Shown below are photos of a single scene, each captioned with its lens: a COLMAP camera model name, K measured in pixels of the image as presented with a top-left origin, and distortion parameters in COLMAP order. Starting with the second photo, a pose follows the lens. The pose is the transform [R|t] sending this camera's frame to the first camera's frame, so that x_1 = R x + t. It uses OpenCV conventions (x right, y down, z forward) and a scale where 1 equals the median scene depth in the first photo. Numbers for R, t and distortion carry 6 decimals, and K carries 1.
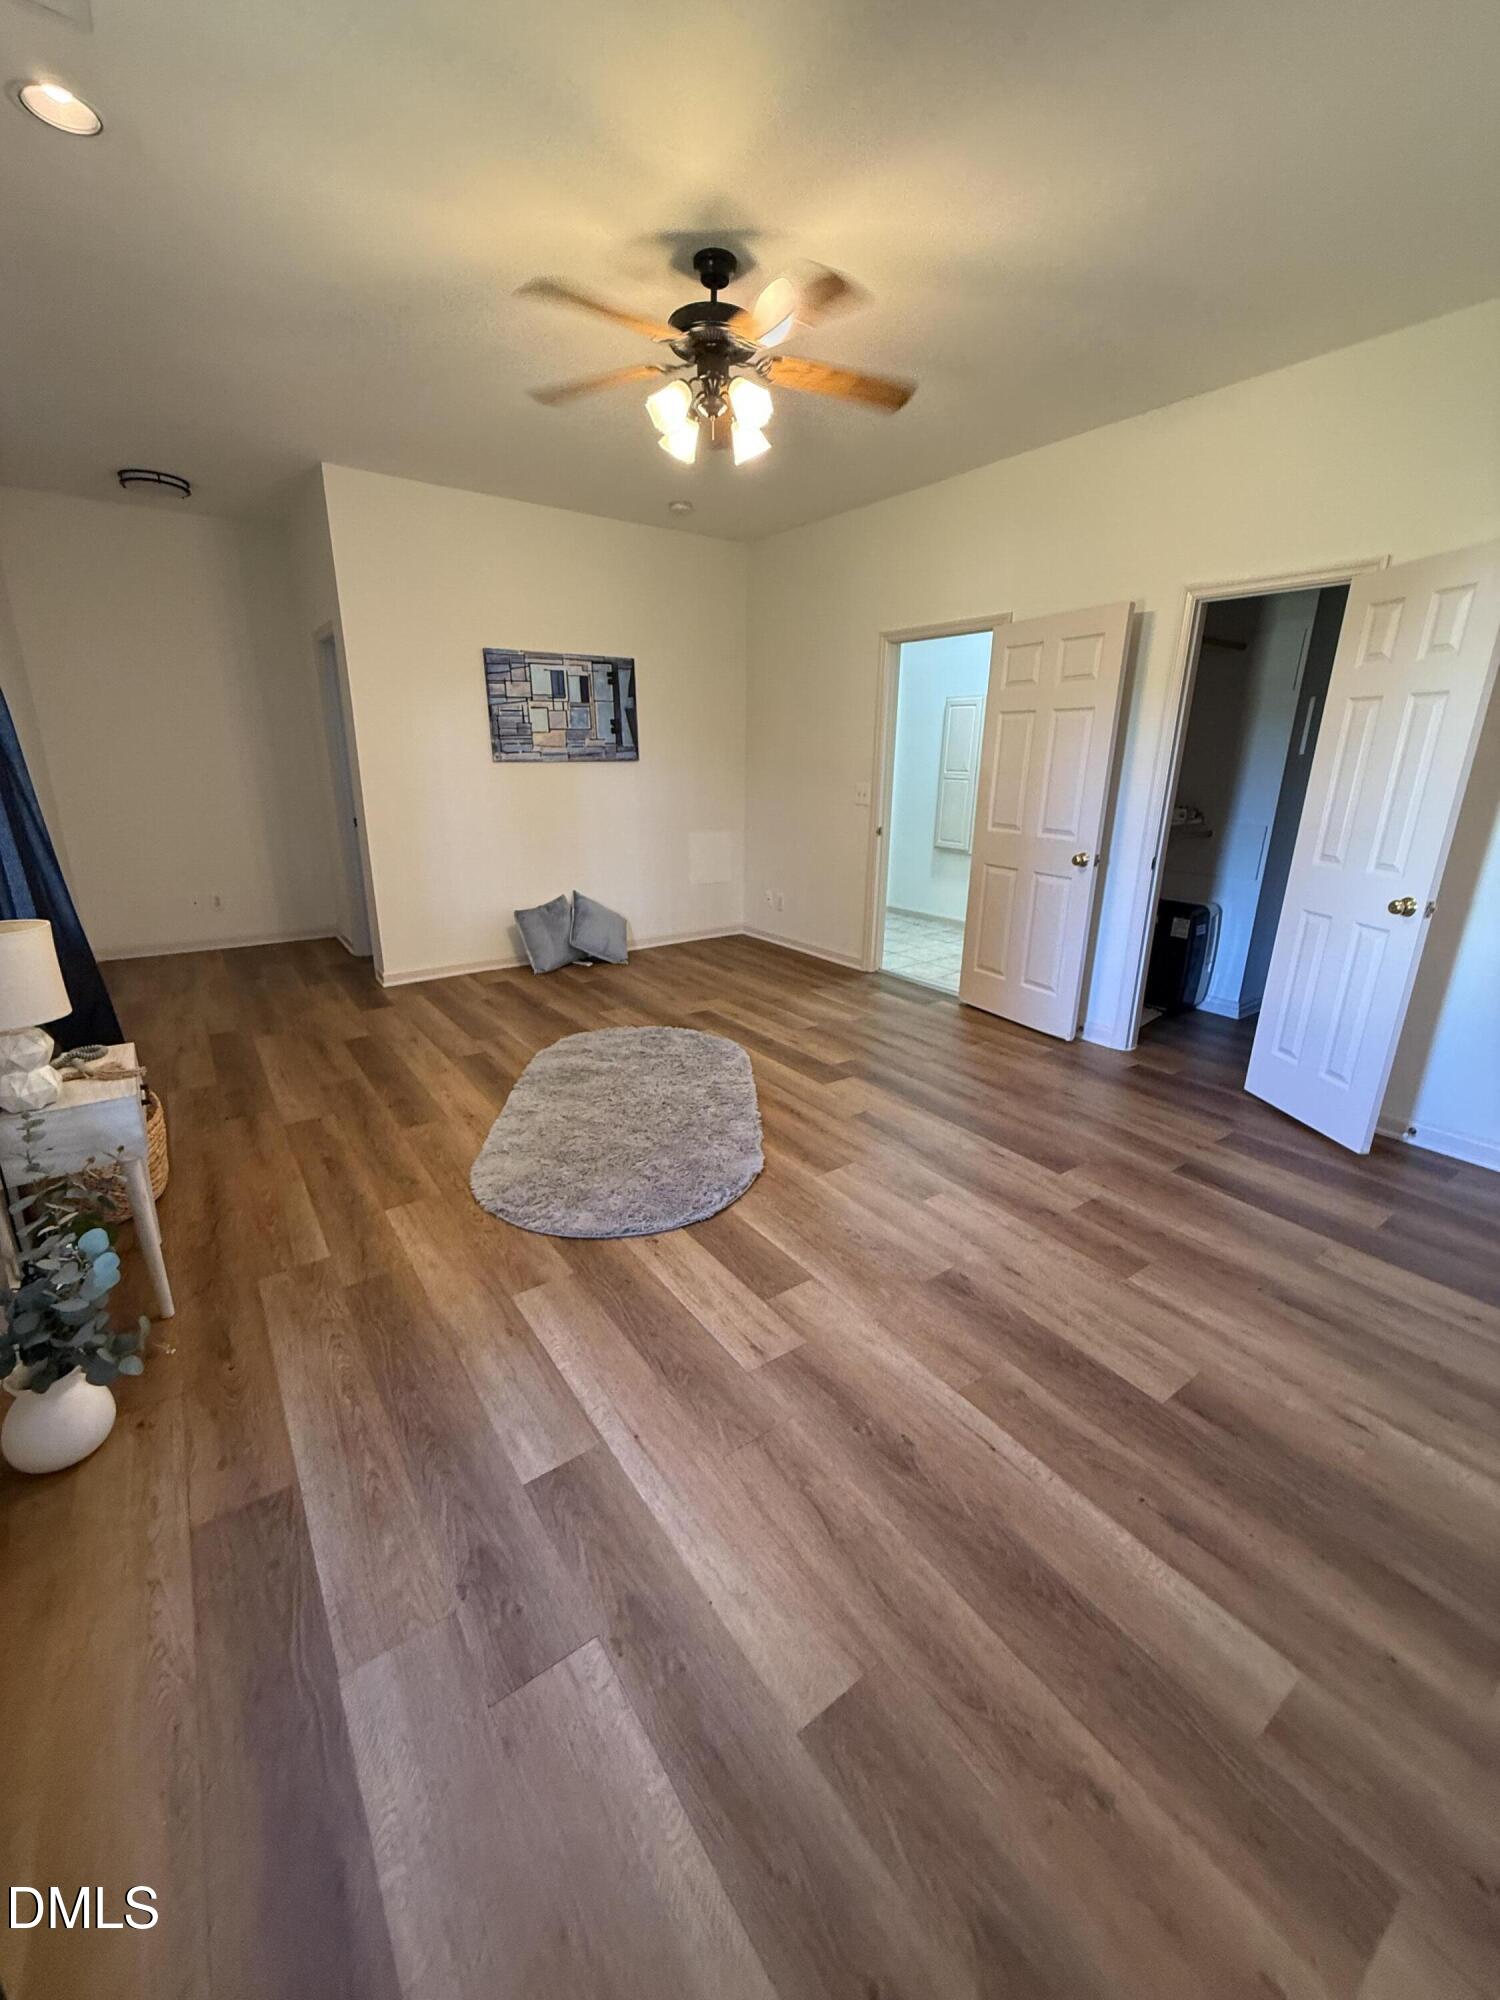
lens RADIAL K [[795.3, 0, 759.0], [0, 795.3, 998.2], [0, 0, 1]] dist [-0.003481, -0.000025]
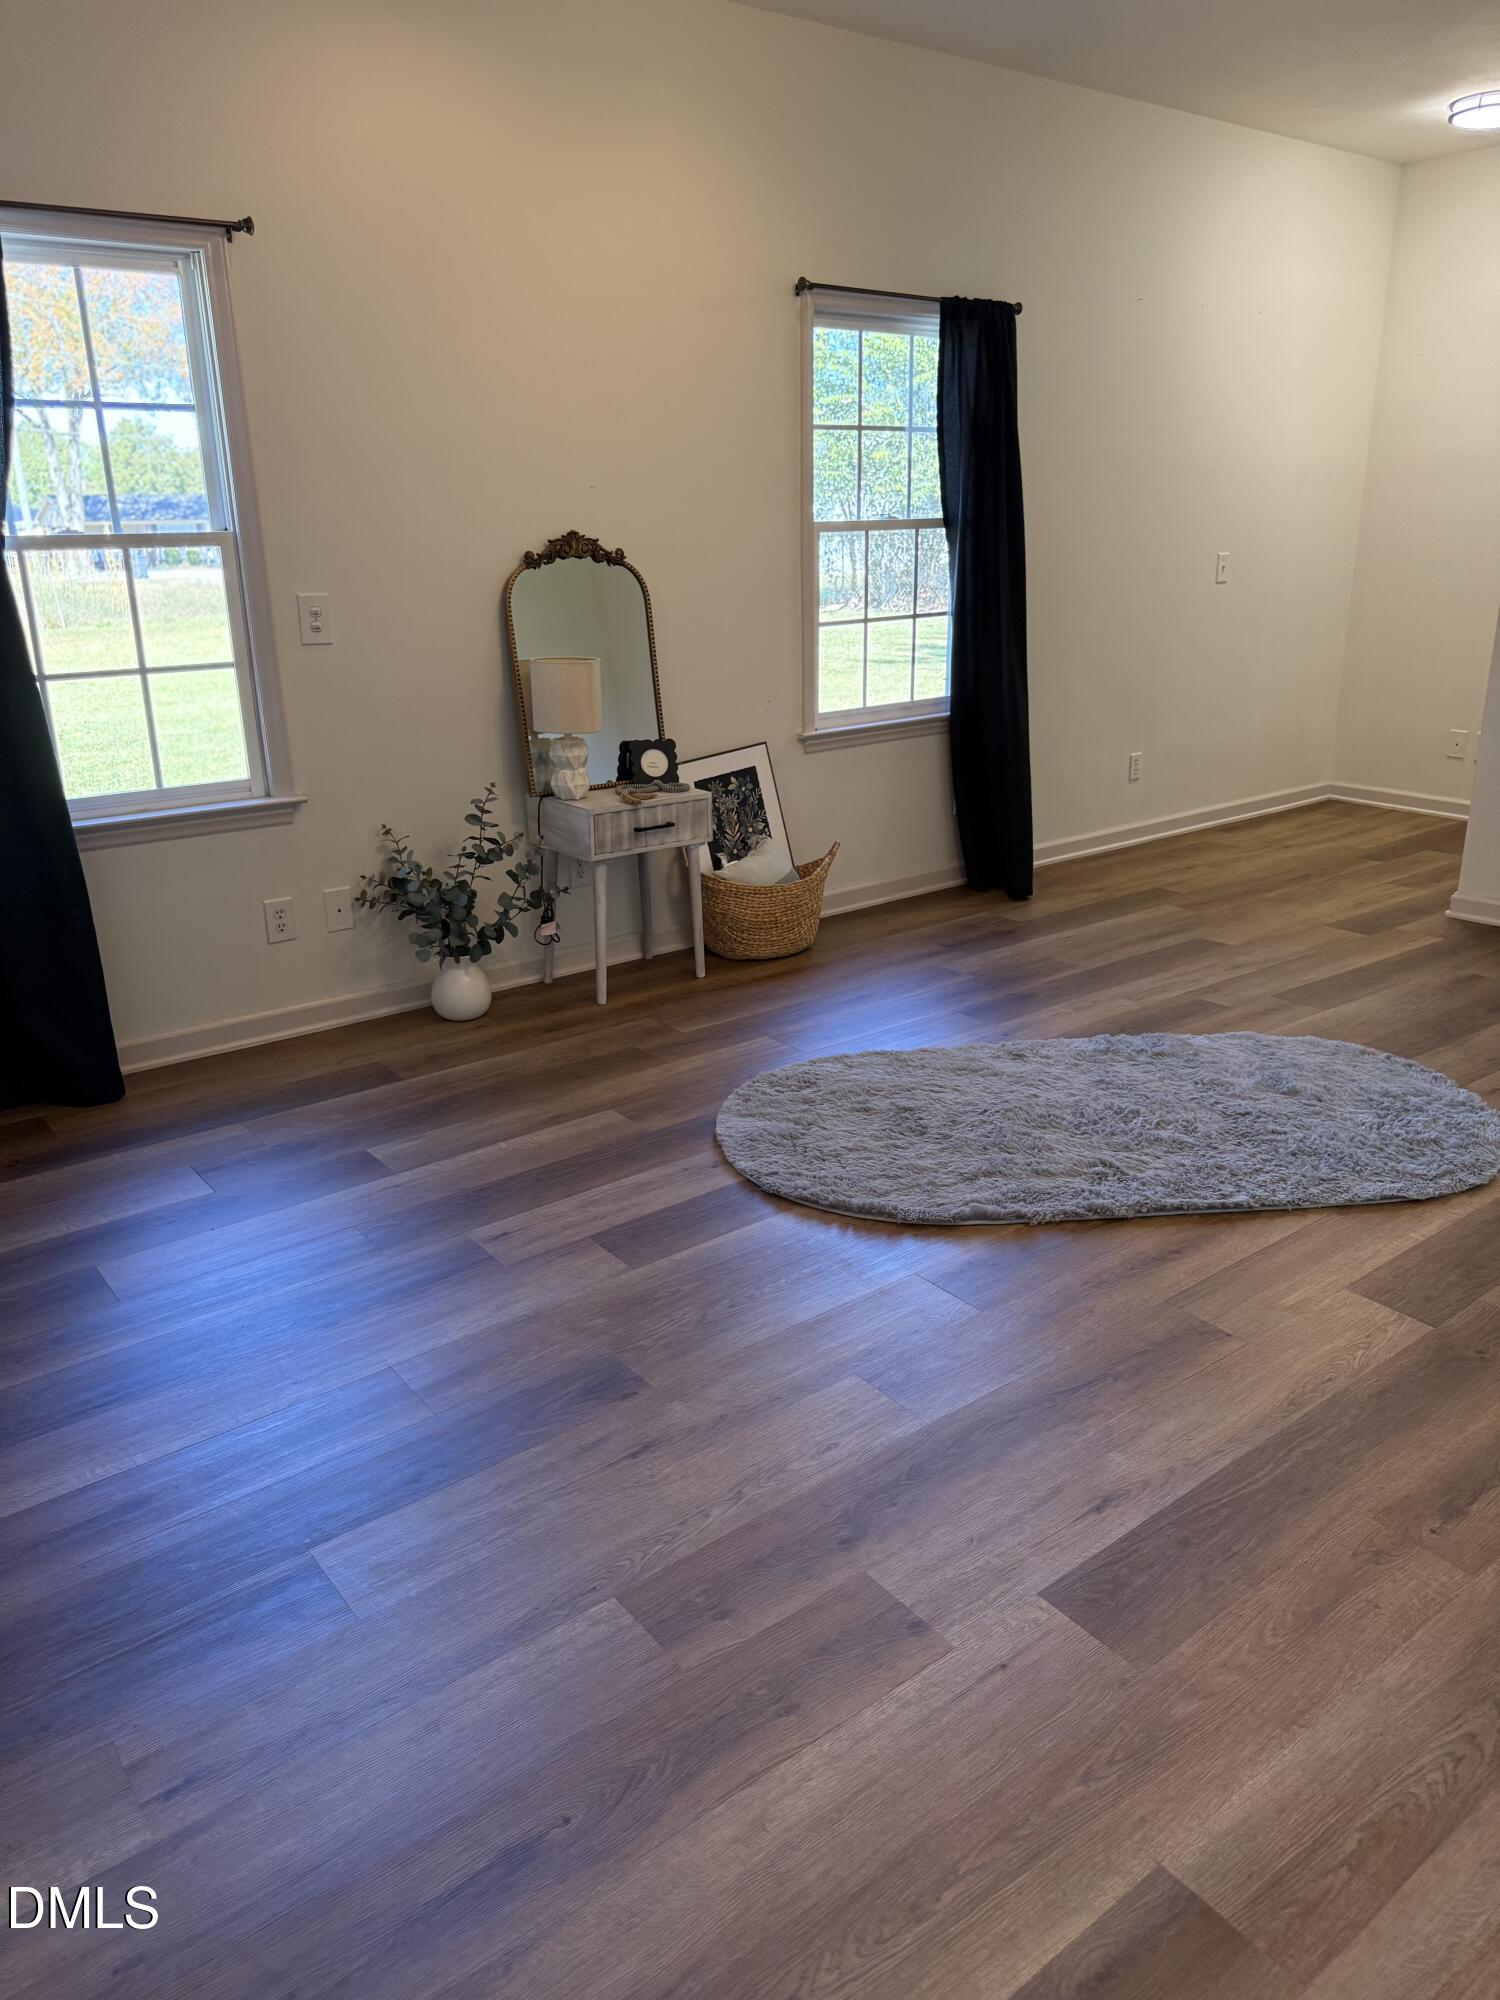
lens RADIAL K [[1426.6, 0, 745.9], [0, 1426.6, 1002.2], [0, 0, 1]] dist [0.046360, -0.006416]
pose [[0.033003, 0.314544, -0.948669, 1.030071], [-0.282182, 0.913501, 0.293067, -0.232228], [0.958793, 0.258026, 0.118907, 0.750890]]
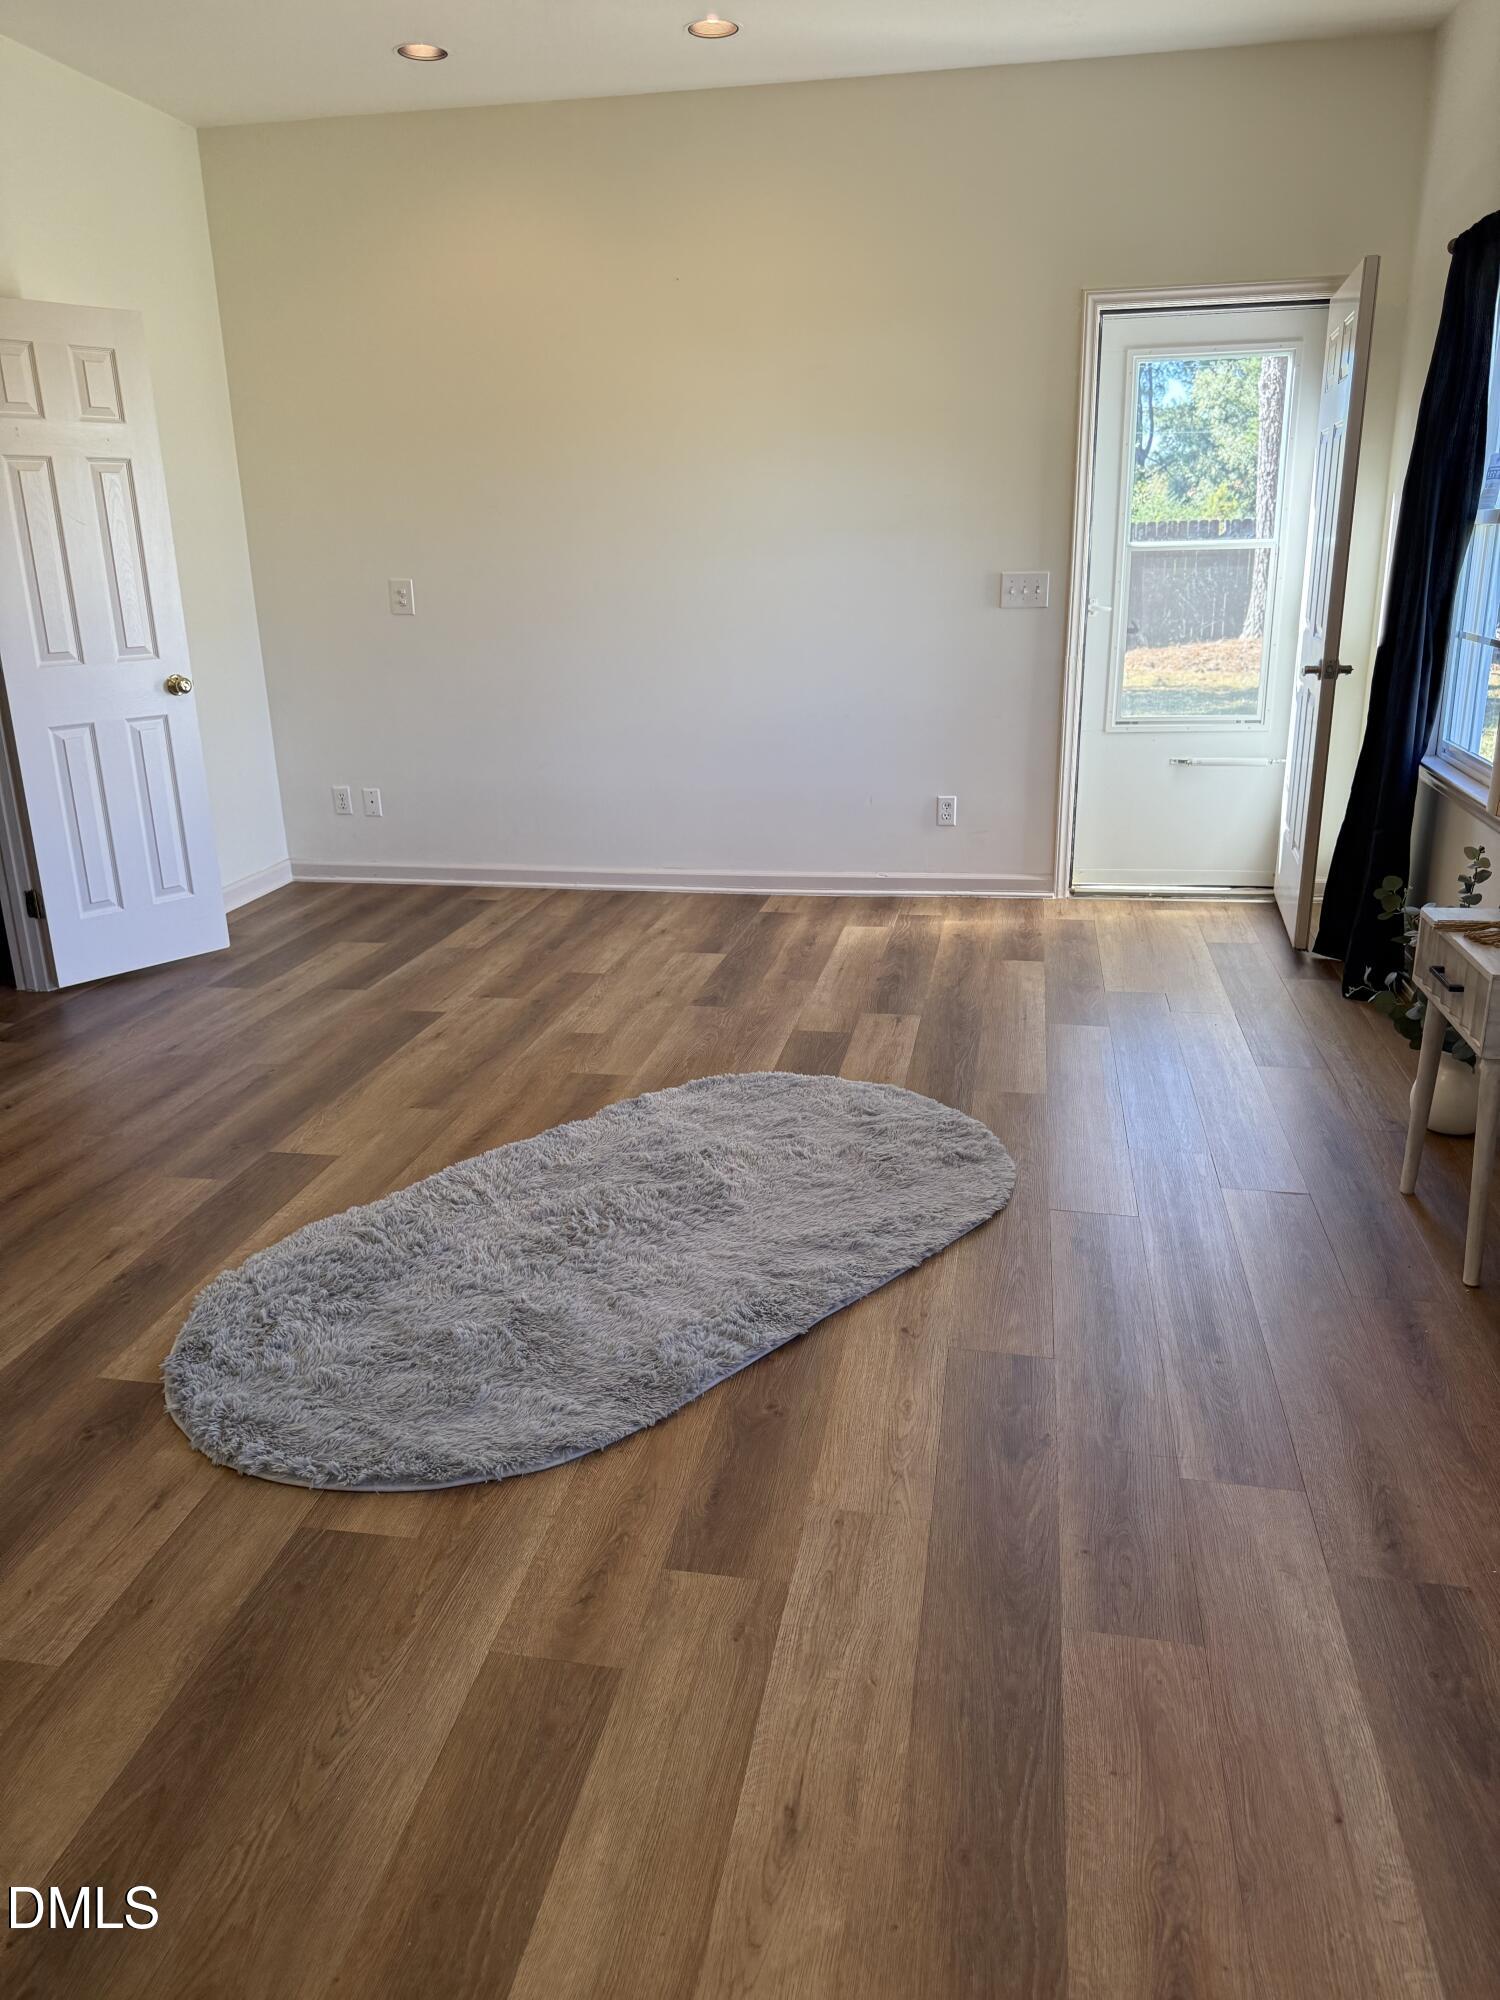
lens RADIAL K [[1426.6, 0, 757.9], [0, 1426.6, 1002.1], [0, 0, 1]] dist [0.046360, -0.006416]
pose [[-0.688757, -0.223175, 0.689787, -1.004786], [0.218423, 0.843358, 0.490958, -0.517911], [-0.691307, 0.488816, -0.532122, 1.709105]]
